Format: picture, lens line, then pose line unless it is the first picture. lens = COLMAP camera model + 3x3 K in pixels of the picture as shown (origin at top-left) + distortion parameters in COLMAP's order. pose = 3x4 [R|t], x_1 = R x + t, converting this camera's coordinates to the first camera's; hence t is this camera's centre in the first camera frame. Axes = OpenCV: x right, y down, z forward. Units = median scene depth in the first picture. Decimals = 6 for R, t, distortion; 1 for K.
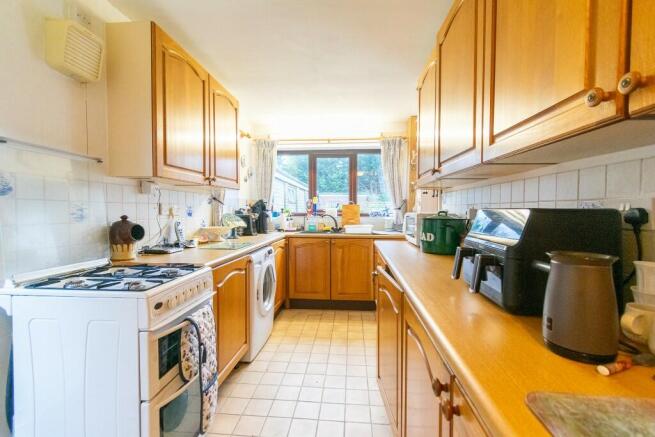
lens RADIAL K [[286.6, 0, 327.5], [0, 286.6, 218.5], [0, 0, 1]] dist [-0.001239, -0.000366]
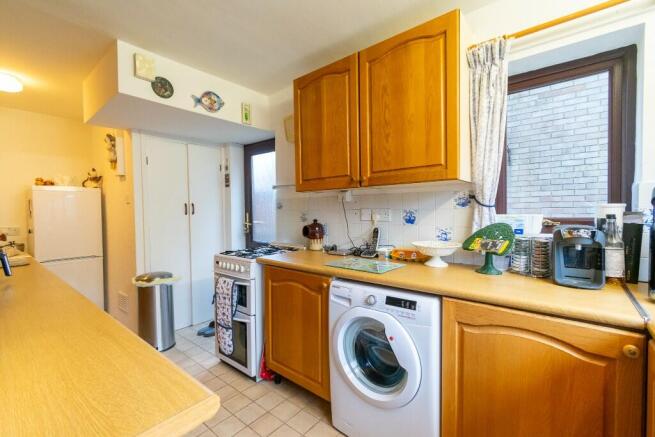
lens RADIAL K [[286.6, 0, 327.5], [0, 286.6, 218.5], [0, 0, 1]] dist [-0.001239, -0.000366]
pose [[-0.568082, 0.027096, -0.822526, 0.323410], [-0.014892, 0.998956, 0.043194, -0.056482], [0.822837, 0.036787, -0.567085, 1.353029]]
